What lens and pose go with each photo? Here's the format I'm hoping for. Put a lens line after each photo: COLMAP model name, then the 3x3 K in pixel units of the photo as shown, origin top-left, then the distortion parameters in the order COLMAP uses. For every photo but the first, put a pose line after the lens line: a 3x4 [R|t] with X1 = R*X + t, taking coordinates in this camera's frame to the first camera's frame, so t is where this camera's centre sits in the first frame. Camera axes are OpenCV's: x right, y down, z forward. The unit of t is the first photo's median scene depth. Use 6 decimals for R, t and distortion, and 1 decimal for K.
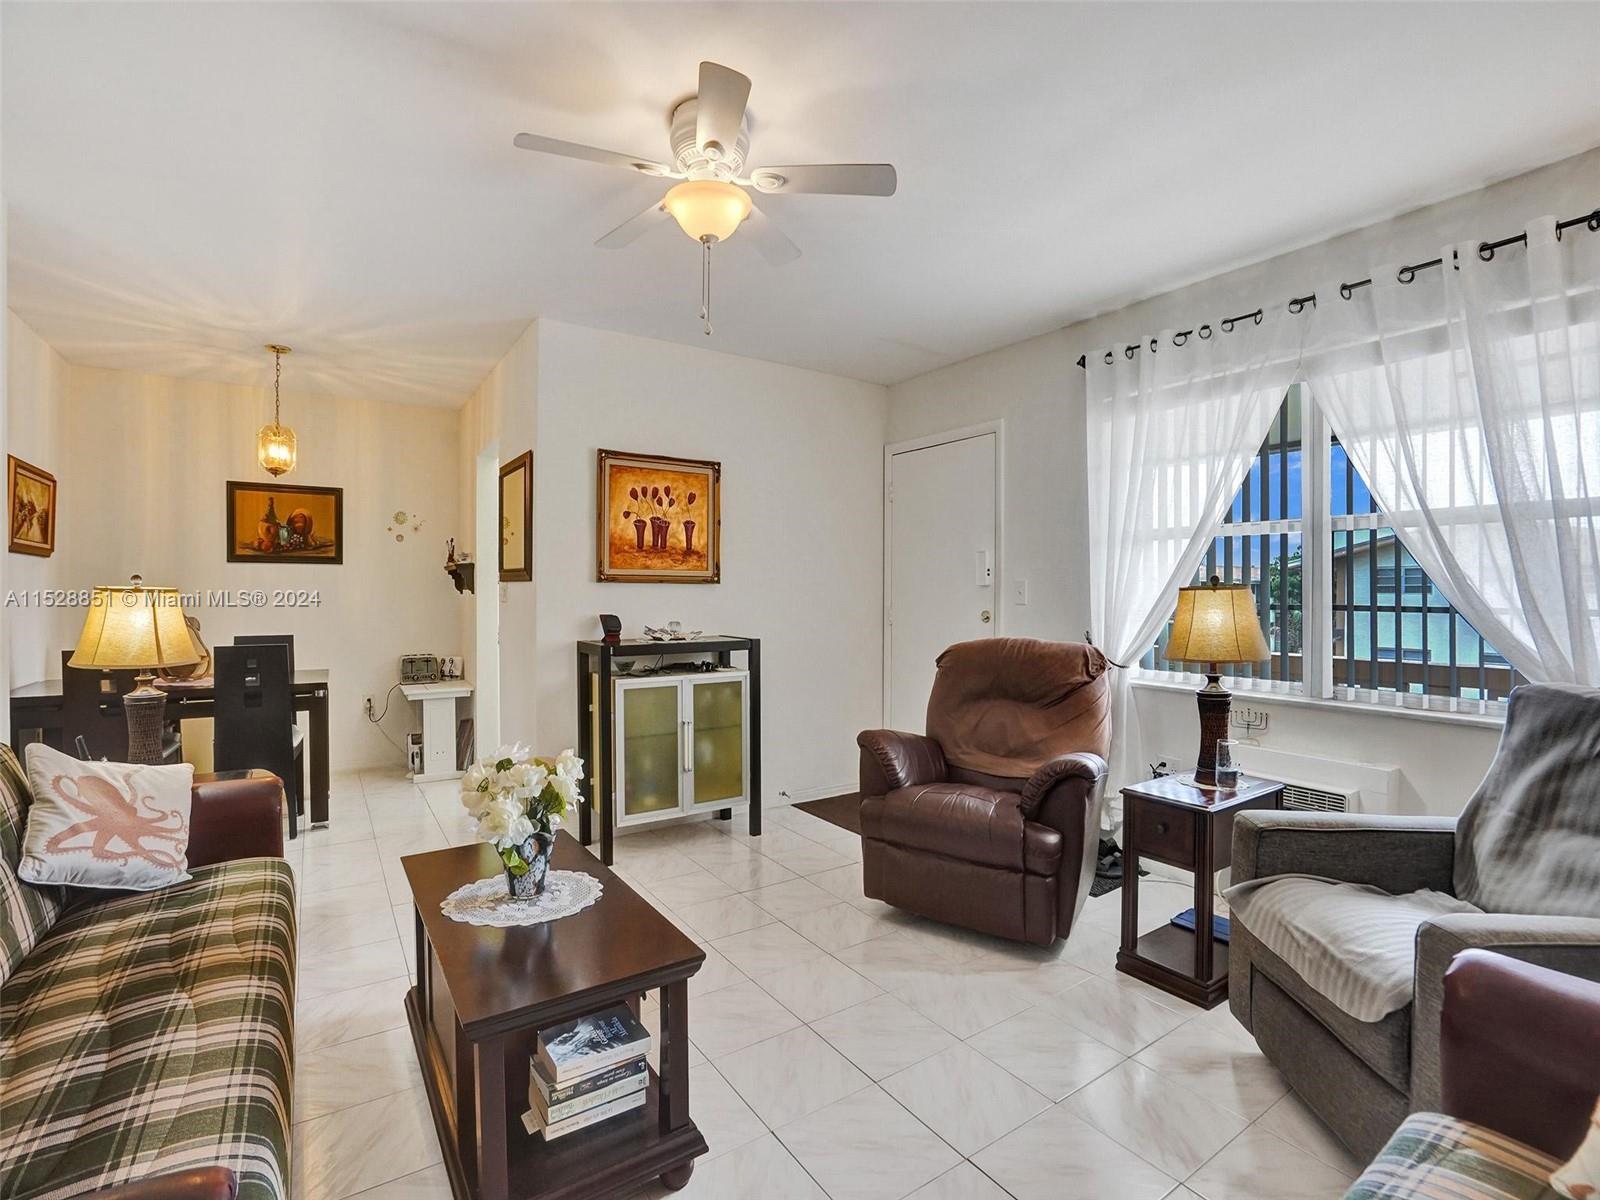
lens RADIAL K [[733.8, 0, 795.7], [0, 733.8, 598.3], [0, 0, 1]] dist [-0.059056, 0.019146]
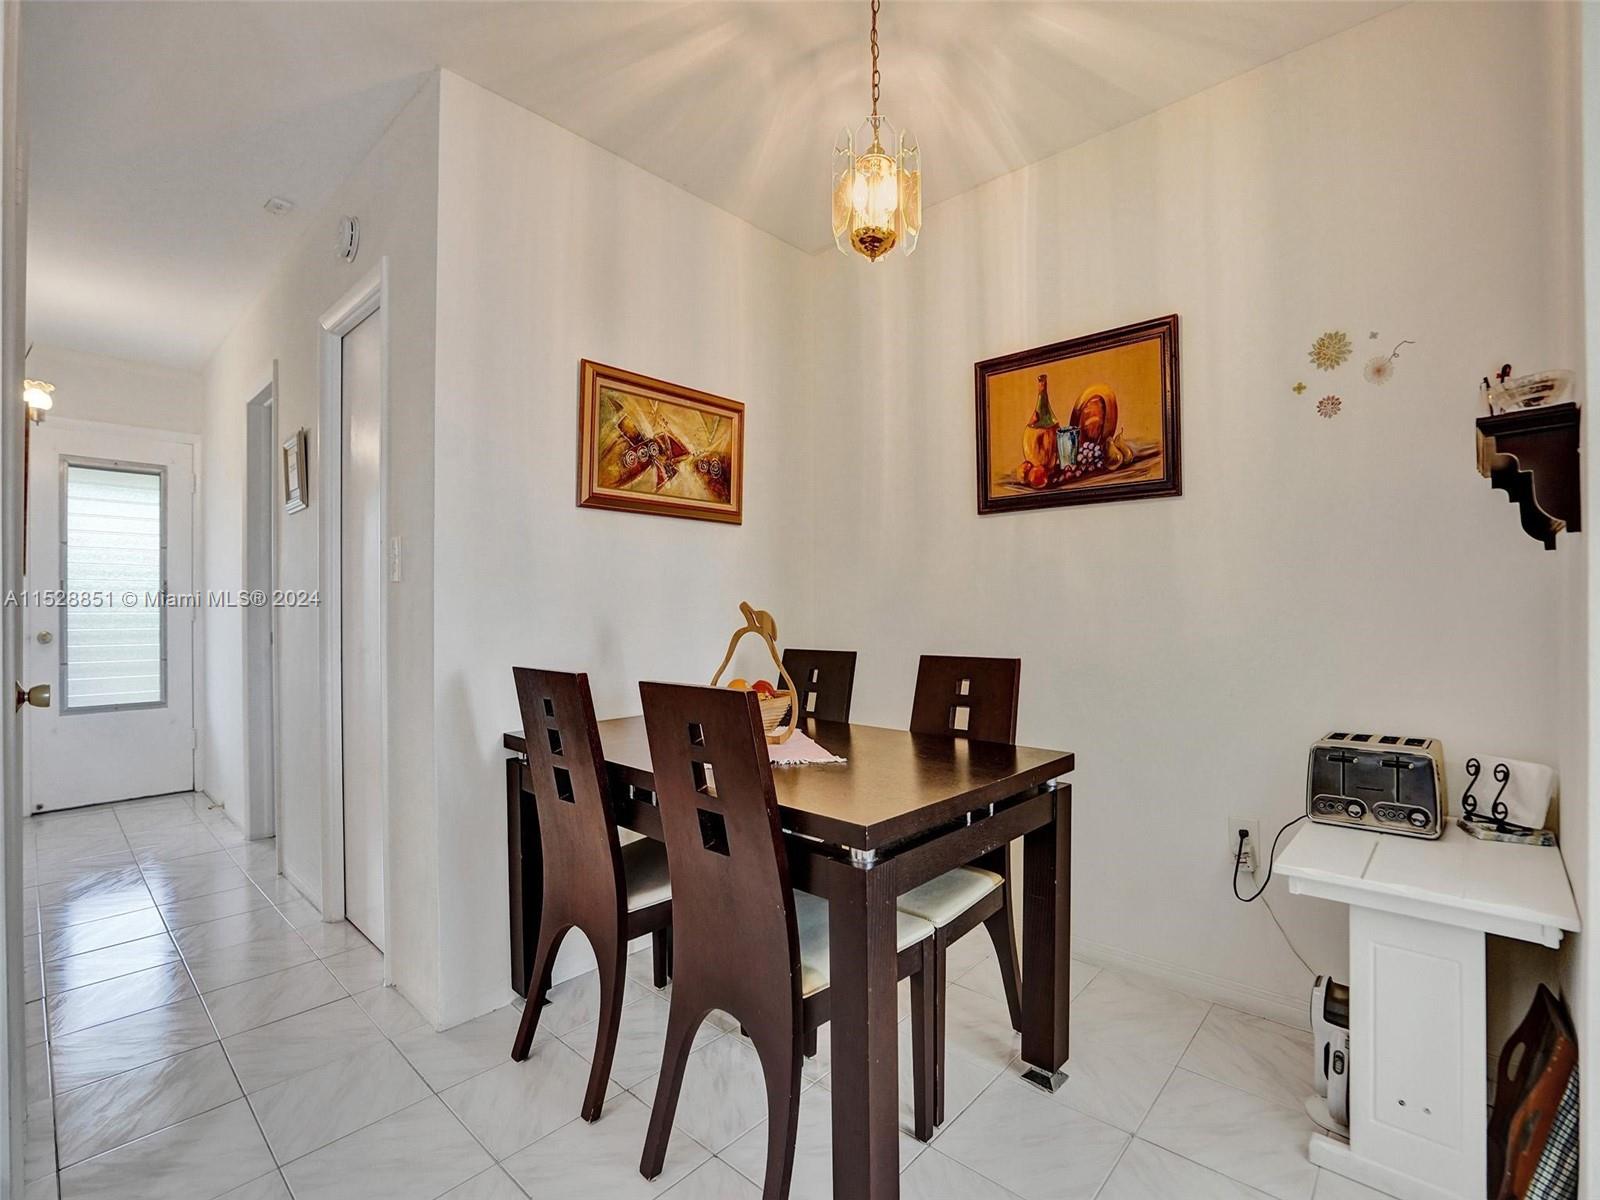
lens RADIAL K [[744.3, 0, 797.0], [0, 744.3, 609.9], [0, 0, 1]] dist [-0.058711, 0.020374]
pose [[0.239332, -0.005349, -0.970923, -0.336631], [0.000175, 0.999985, -0.005466, 0.026562], [0.970938, 0.001139, 0.239330, 0.844299]]
